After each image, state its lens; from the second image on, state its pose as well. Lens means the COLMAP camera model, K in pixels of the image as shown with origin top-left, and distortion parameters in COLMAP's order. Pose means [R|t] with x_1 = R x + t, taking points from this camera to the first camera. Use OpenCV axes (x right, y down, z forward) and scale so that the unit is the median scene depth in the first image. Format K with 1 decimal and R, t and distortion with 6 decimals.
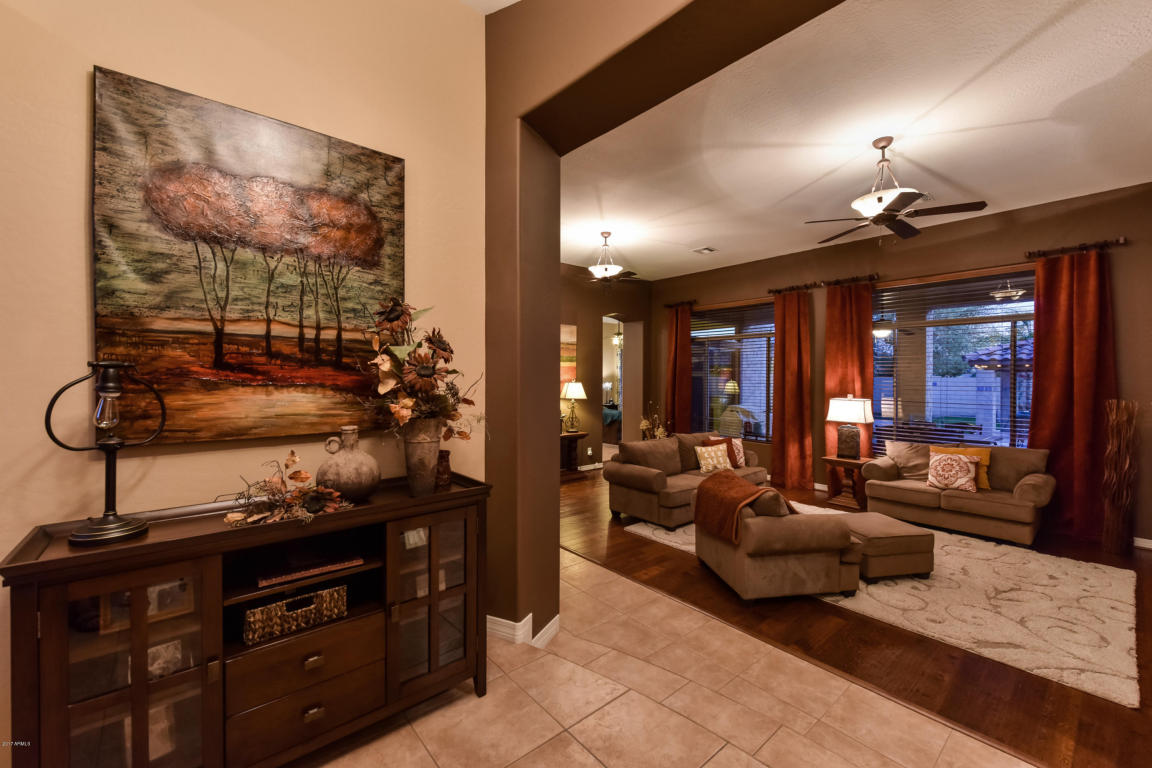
lens RADIAL K [[473.5, 0, 576.0], [0, 473.5, 384.0], [0, 0, 1]] dist [0.000368, -0.000062]
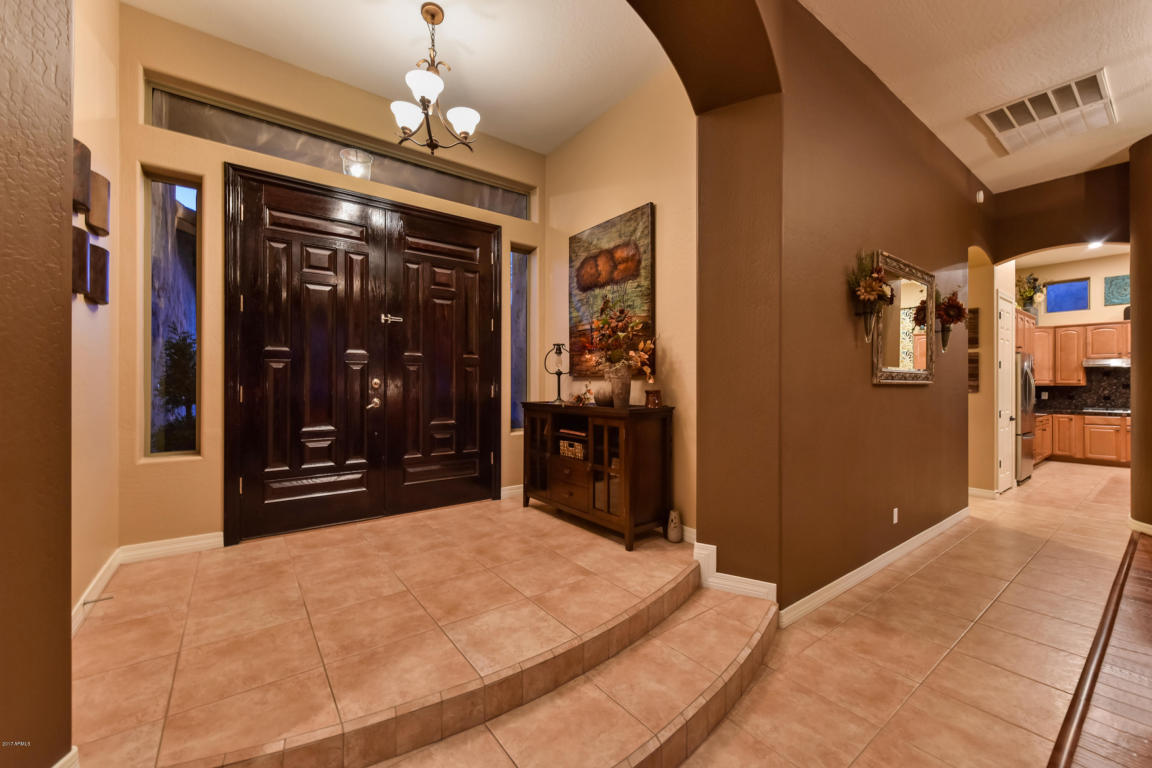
lens RADIAL K [[451.7, 0, 576.0], [0, 451.7, 384.0], [0, 0, 1]] dist [-0.000019, -0.000113]
pose [[-0.074297, -0.001651, -0.997235, 1.248223], [-0.012856, 0.999917, -0.000698, 0.142221], [0.997153, 0.012769, -0.074312, 0.954080]]
